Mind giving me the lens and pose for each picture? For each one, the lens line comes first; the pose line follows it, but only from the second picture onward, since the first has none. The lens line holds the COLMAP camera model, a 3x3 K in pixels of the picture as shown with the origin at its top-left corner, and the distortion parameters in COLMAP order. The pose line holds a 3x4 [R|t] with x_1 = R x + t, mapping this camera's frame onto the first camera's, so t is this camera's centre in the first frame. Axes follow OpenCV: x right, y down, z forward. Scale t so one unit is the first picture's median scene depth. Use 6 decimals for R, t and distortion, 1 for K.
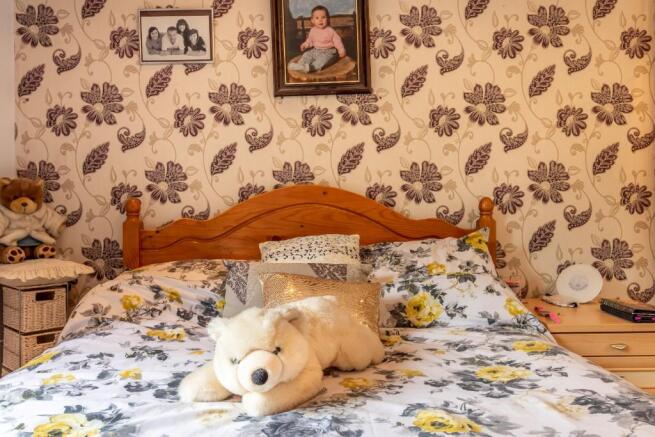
lens RADIAL K [[616.7, 0, 327.2], [0, 616.7, 199.1], [0, 0, 1]] dist [0.002132, 0.000000]
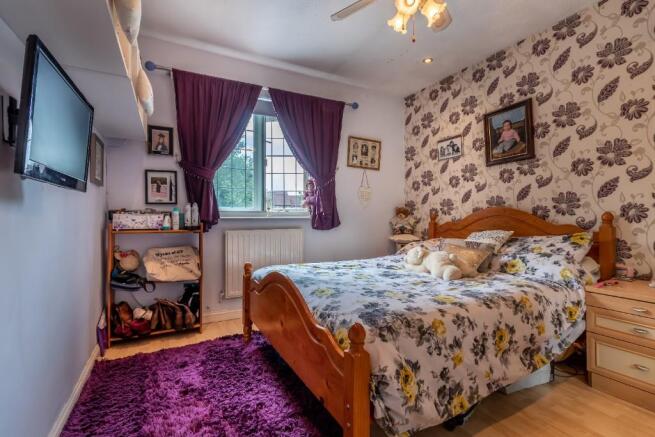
lens RADIAL K [[300.6, 0, 328.0], [0, 300.6, 217.8], [0, 0, 1]] dist [0.005077, 0.000499]
pose [[0.470672, 0.009479, -0.882257, 0.596651], [0.002882, 0.999920, 0.012281, 0.000932], [0.882304, -0.008323, 0.470607, -0.008005]]
